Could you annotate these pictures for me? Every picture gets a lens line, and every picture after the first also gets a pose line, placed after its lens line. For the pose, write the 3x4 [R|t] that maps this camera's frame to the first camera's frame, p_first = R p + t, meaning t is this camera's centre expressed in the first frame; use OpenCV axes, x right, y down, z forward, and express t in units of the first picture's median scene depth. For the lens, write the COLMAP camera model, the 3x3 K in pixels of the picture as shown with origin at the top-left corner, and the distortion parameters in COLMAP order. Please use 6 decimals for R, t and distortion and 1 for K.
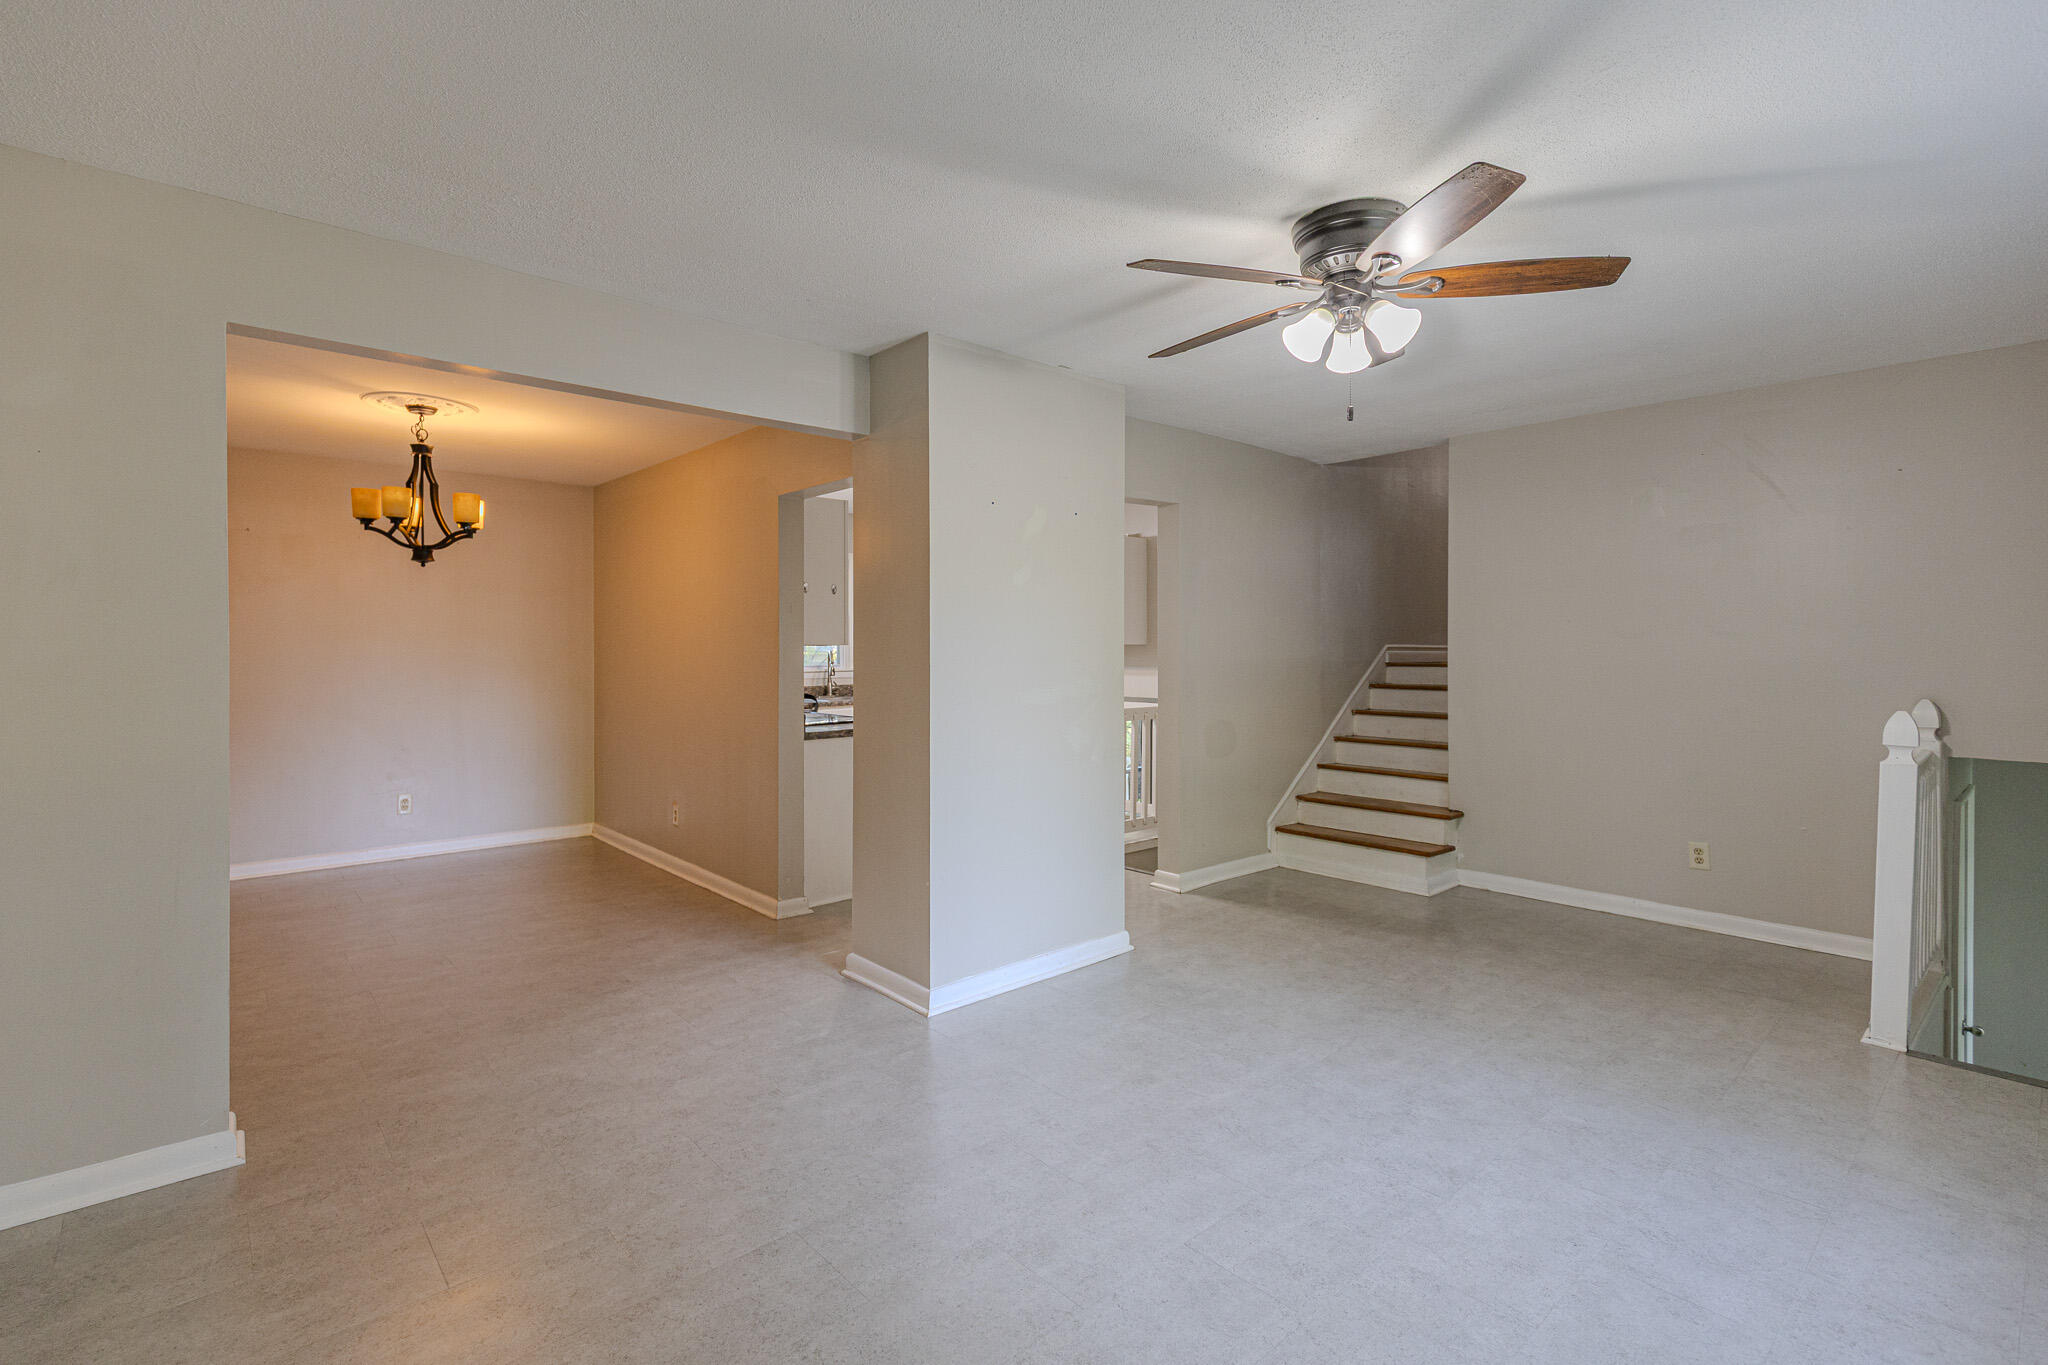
lens RADIAL K [[945.1, 0, 1022.6], [0, 945.1, 655.0], [0, 0, 1]] dist [0.009242, -0.001123]
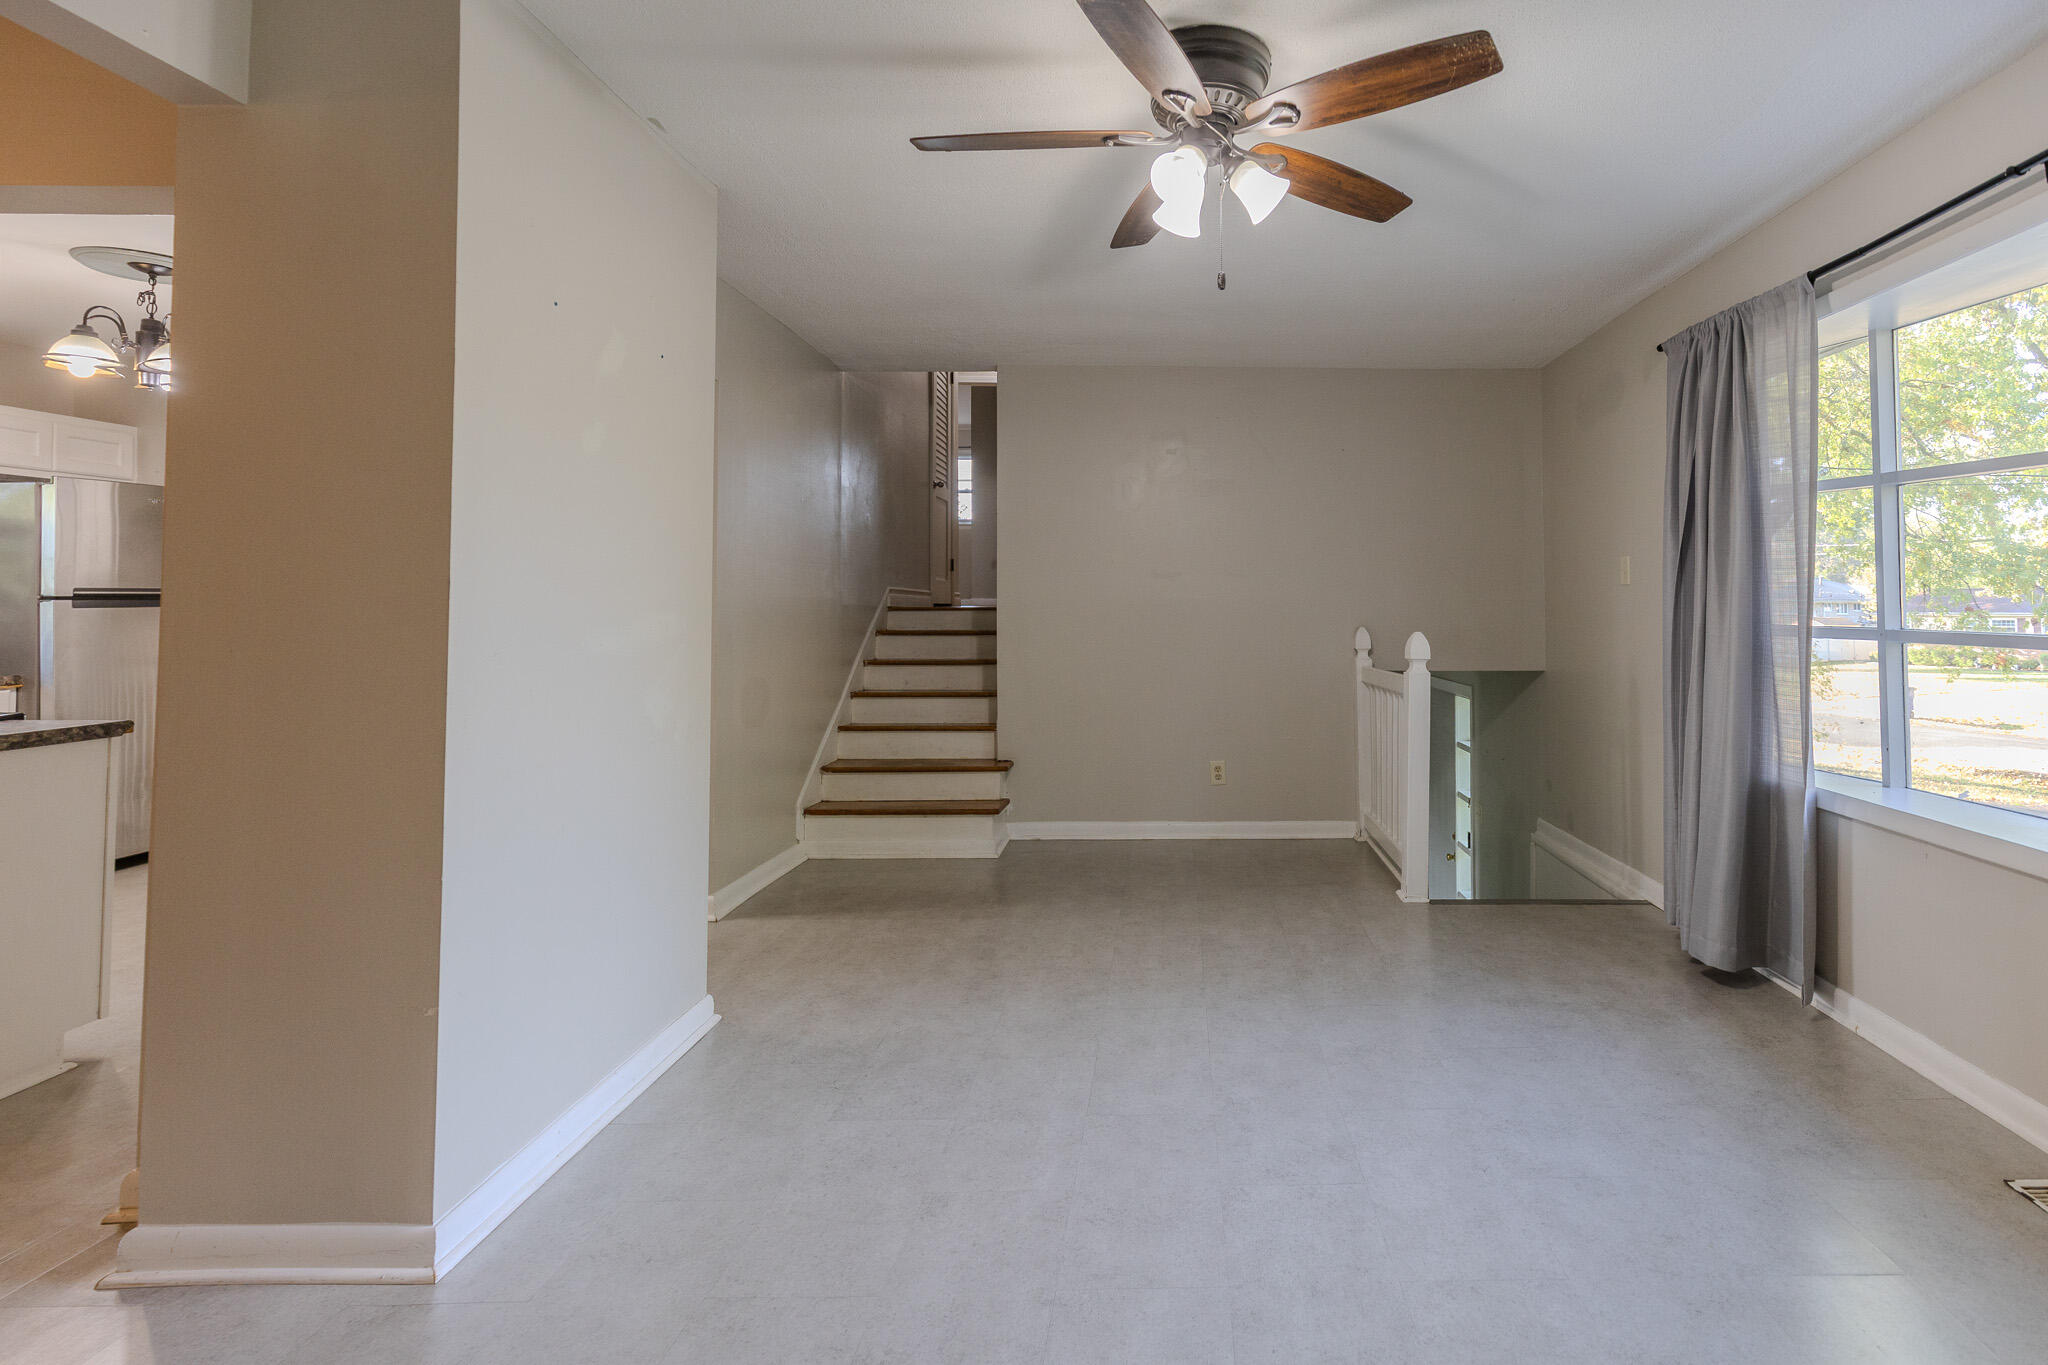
lens RADIAL K [[976.1, 0, 1197.4], [0, 976.1, 584.7], [0, 0, 1]] dist [0.008757, -0.000801]
pose [[0.652079, 0.018255, 0.757931, -0.161136], [0.004650, 0.999595, -0.028076, 0.018959], [-0.758137, 0.021832, 0.651730, 0.231055]]
